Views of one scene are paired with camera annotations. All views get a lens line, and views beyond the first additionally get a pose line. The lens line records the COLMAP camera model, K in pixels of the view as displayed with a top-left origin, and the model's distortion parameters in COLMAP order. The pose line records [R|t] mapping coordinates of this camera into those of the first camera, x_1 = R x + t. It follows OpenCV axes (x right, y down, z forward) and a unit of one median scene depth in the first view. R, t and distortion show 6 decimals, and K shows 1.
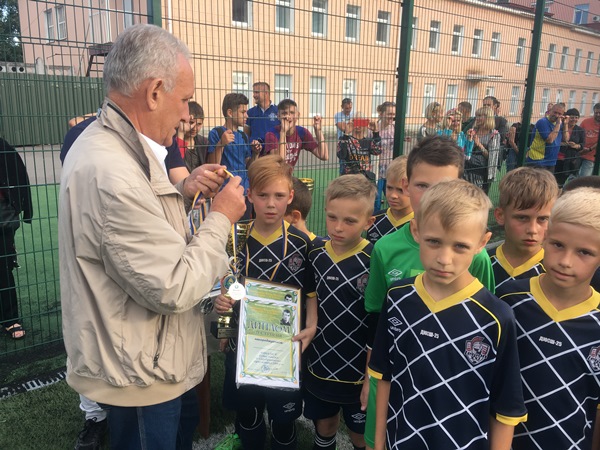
lens RADIAL K [[509.7, 0, 297.4], [0, 509.7, 225.0], [0, 0, 1]] dist [0.081571, -0.097689]
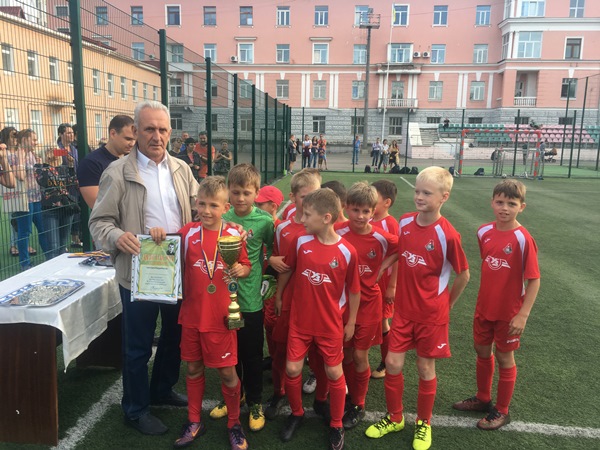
lens RADIAL K [[509.7, 0, 297.4], [0, 509.7, 225.0], [0, 0, 1]] dist [0.081571, -0.097689]
pose [[0.726858, -0.110366, 0.677862, -0.219202], [0.144972, 0.989420, 0.005642, 0.034271], [-0.671313, 0.094170, 0.735167, -0.164433]]
